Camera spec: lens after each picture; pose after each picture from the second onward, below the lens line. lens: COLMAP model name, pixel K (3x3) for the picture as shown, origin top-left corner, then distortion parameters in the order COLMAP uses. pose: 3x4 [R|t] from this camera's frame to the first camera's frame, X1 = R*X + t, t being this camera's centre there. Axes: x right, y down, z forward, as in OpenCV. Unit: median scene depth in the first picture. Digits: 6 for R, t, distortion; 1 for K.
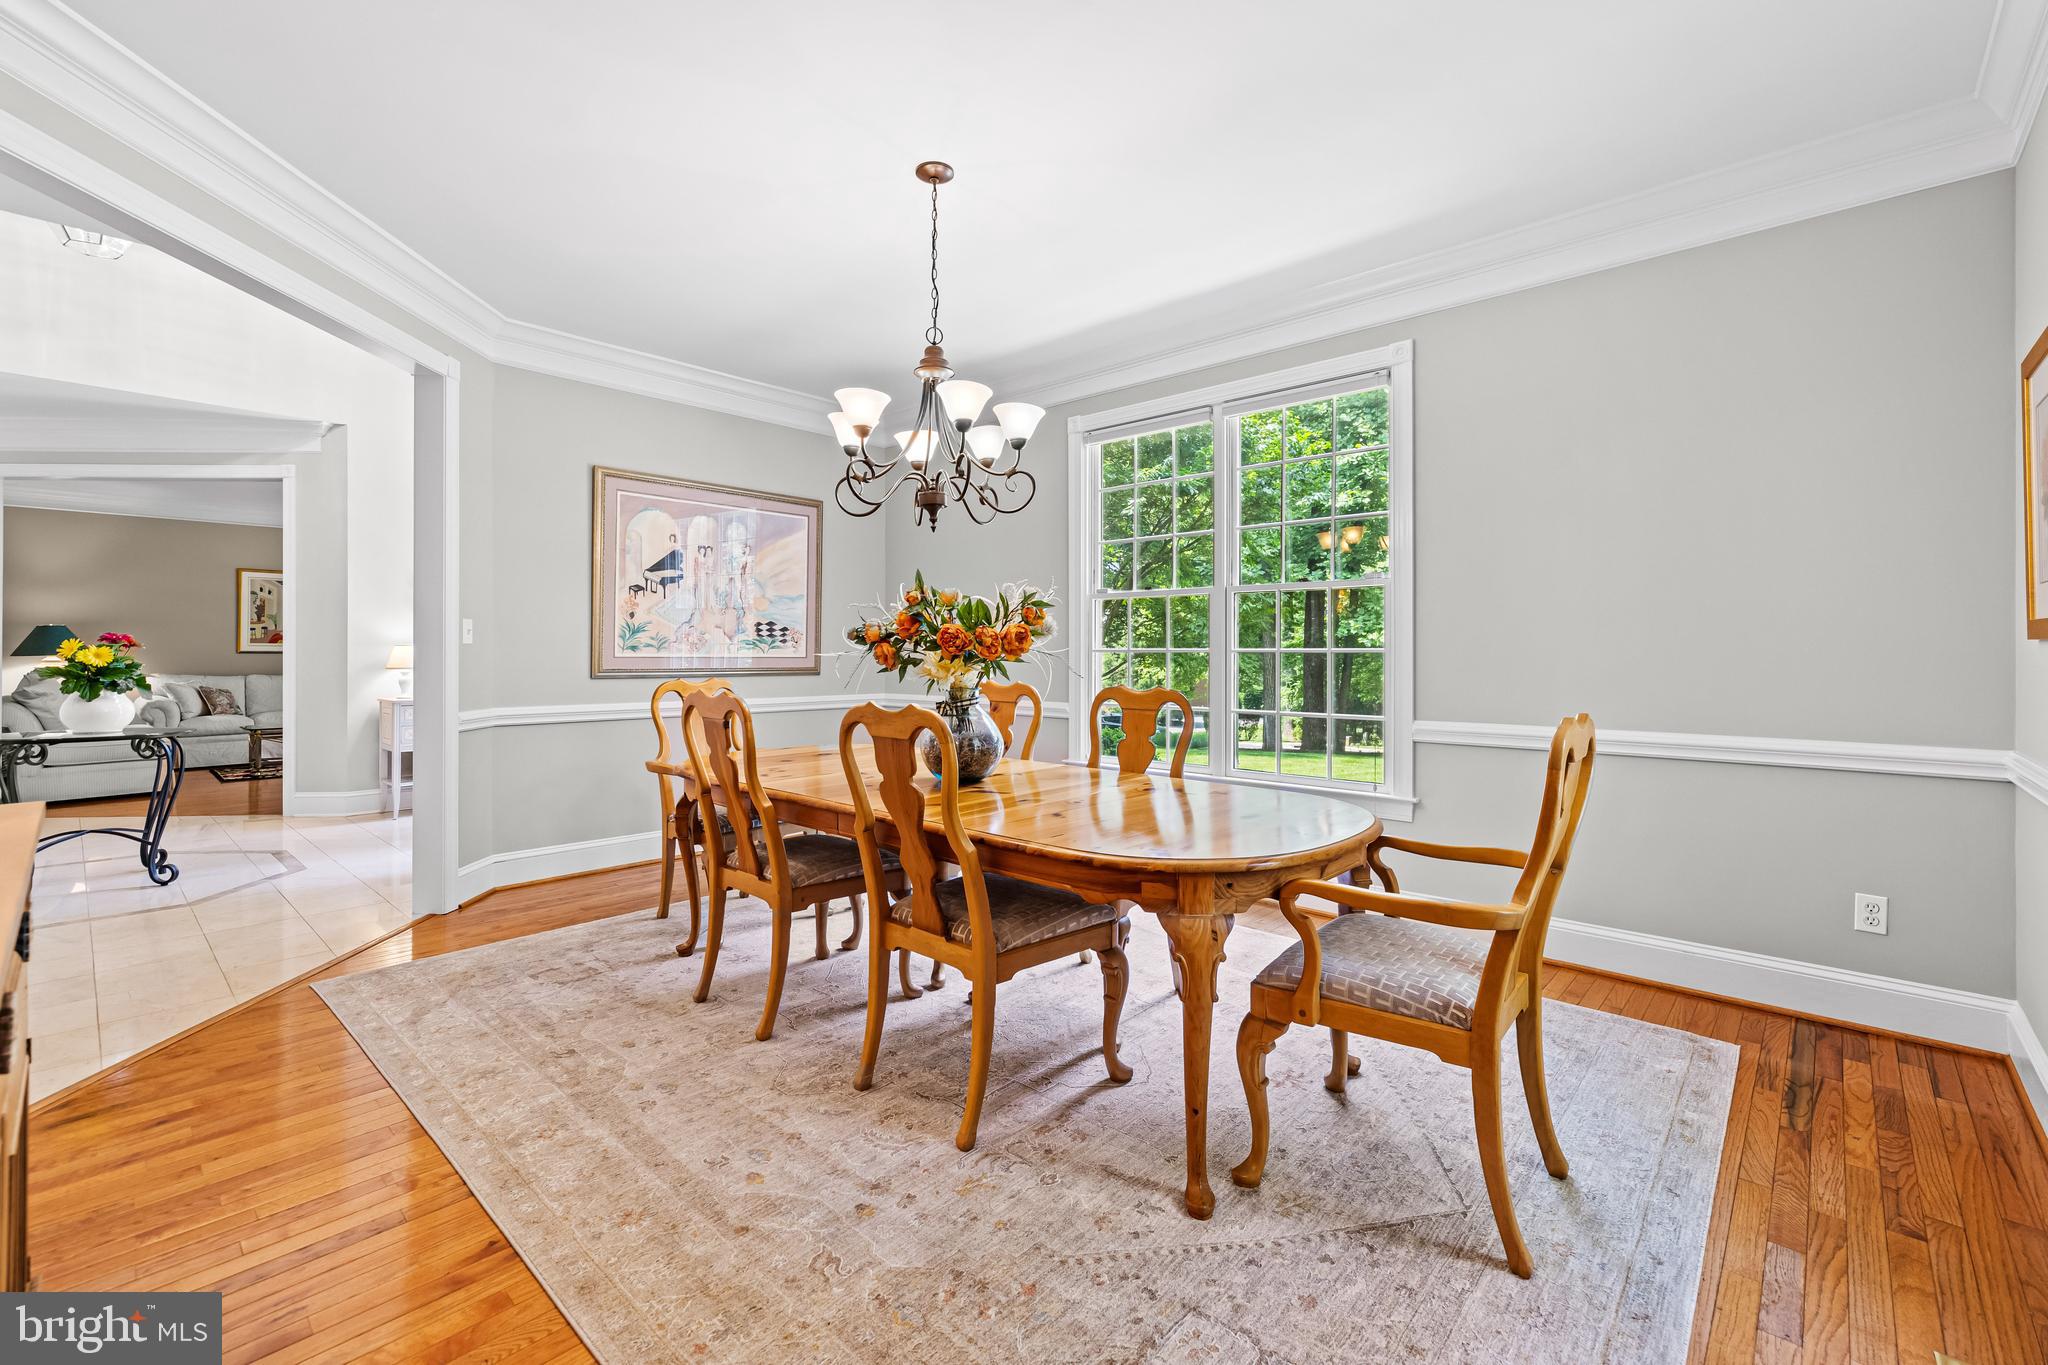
lens RADIAL K [[863.0, 0, 1037.1], [0, 863.0, 671.1], [0, 0, 1]] dist [0.000589, 0.000078]
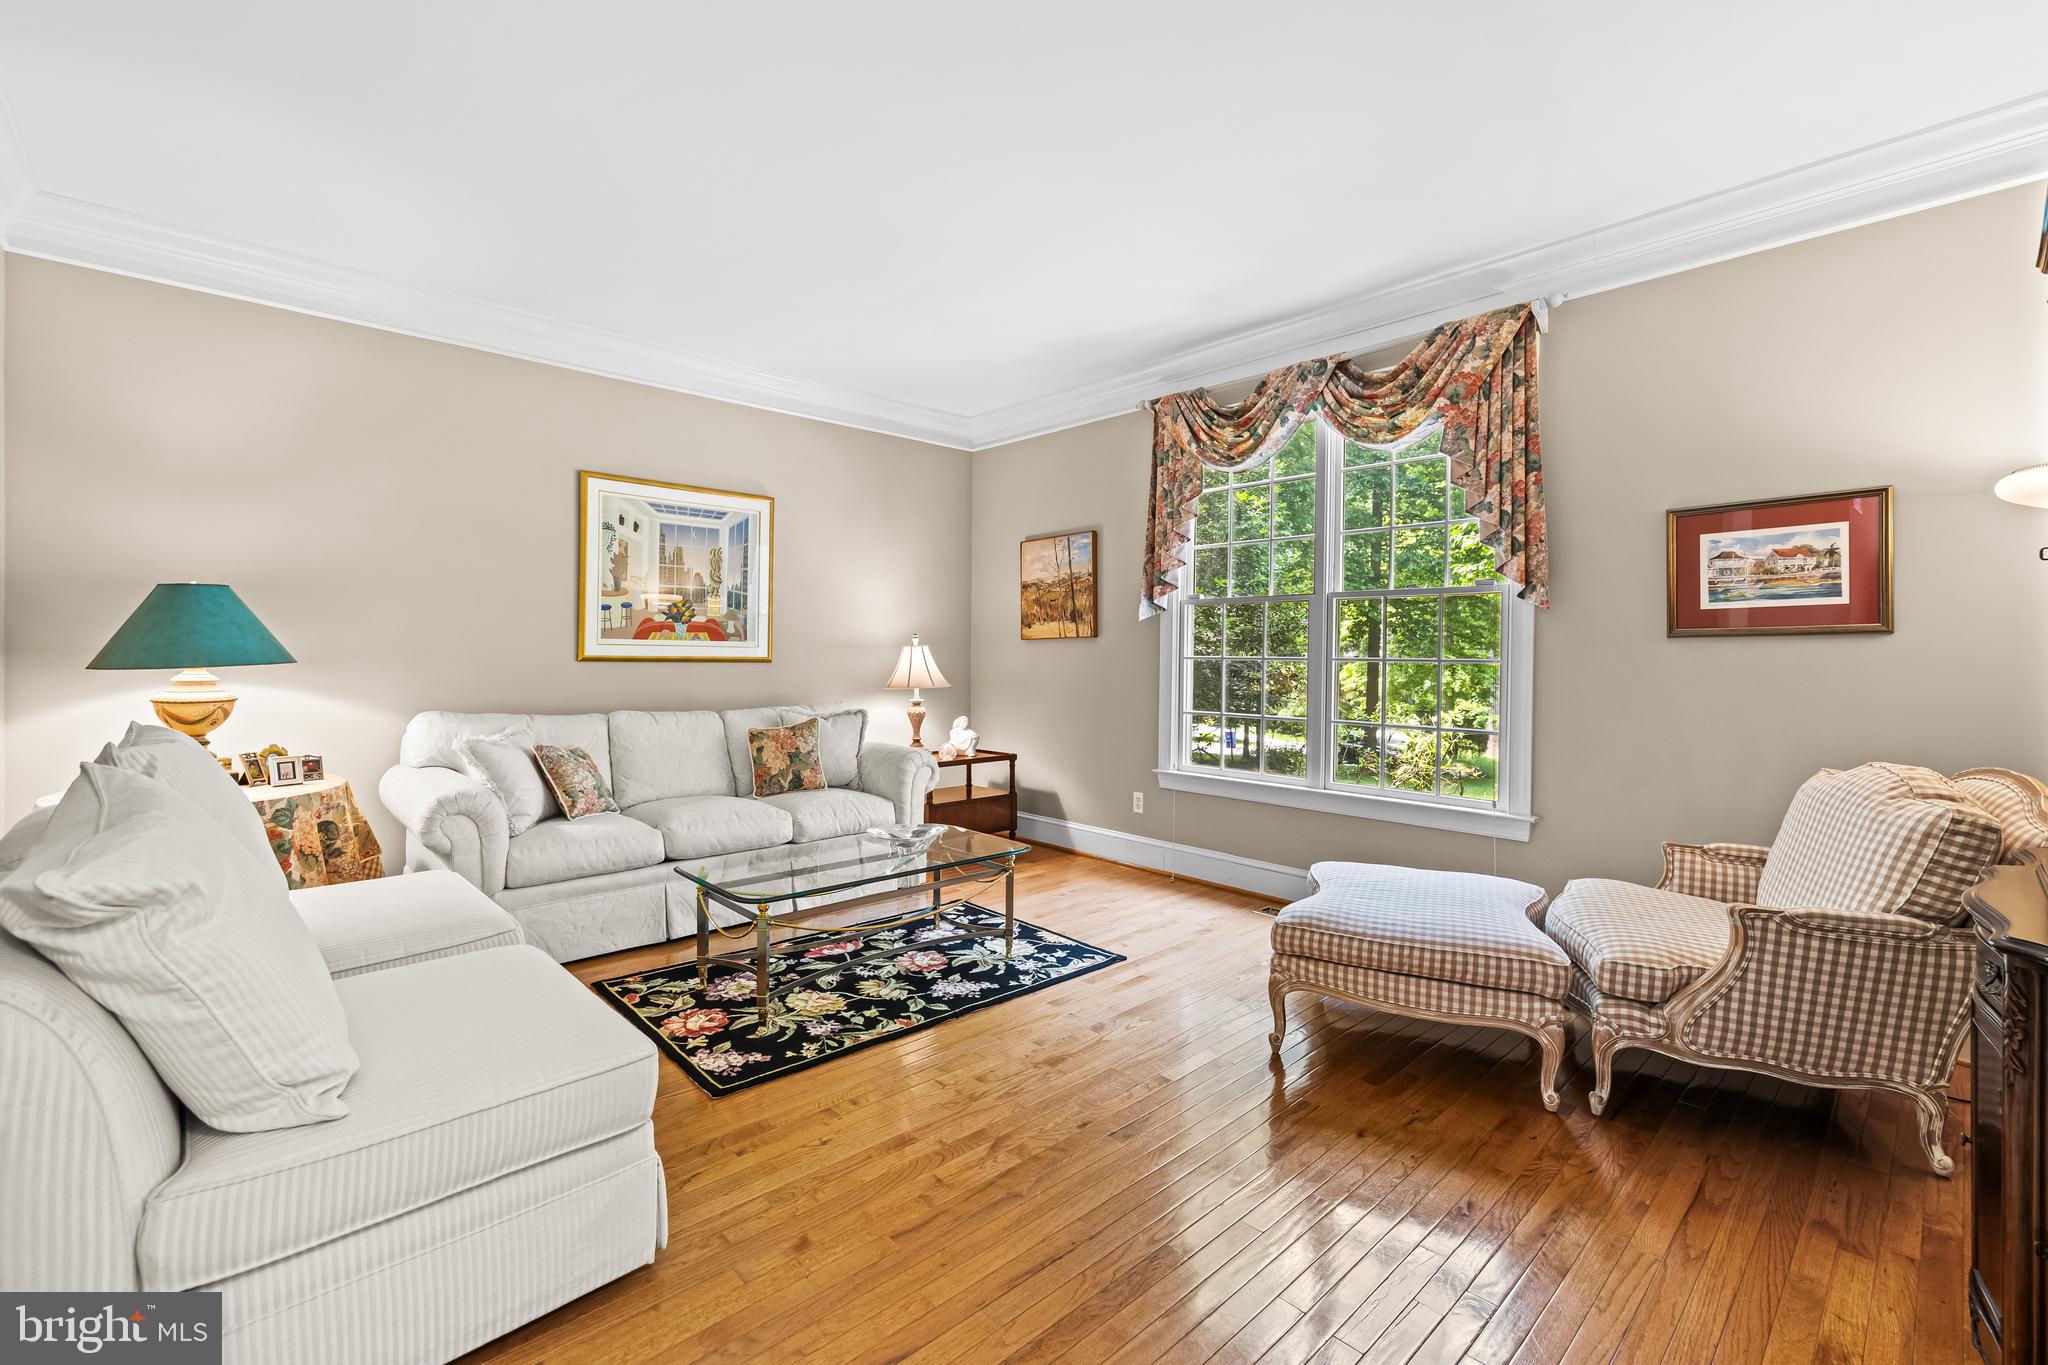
lens RADIAL K [[863.0, 0, 1011.8], [0, 863.0, 674.4], [0, 0, 1]] dist [0.000589, 0.000078]
pose [[0.995146, -0.000250, -0.098410, -0.702532], [-0.000309, 0.999984, -0.005659, -0.012231], [0.098410, 0.005662, 0.995130, 0.617695]]
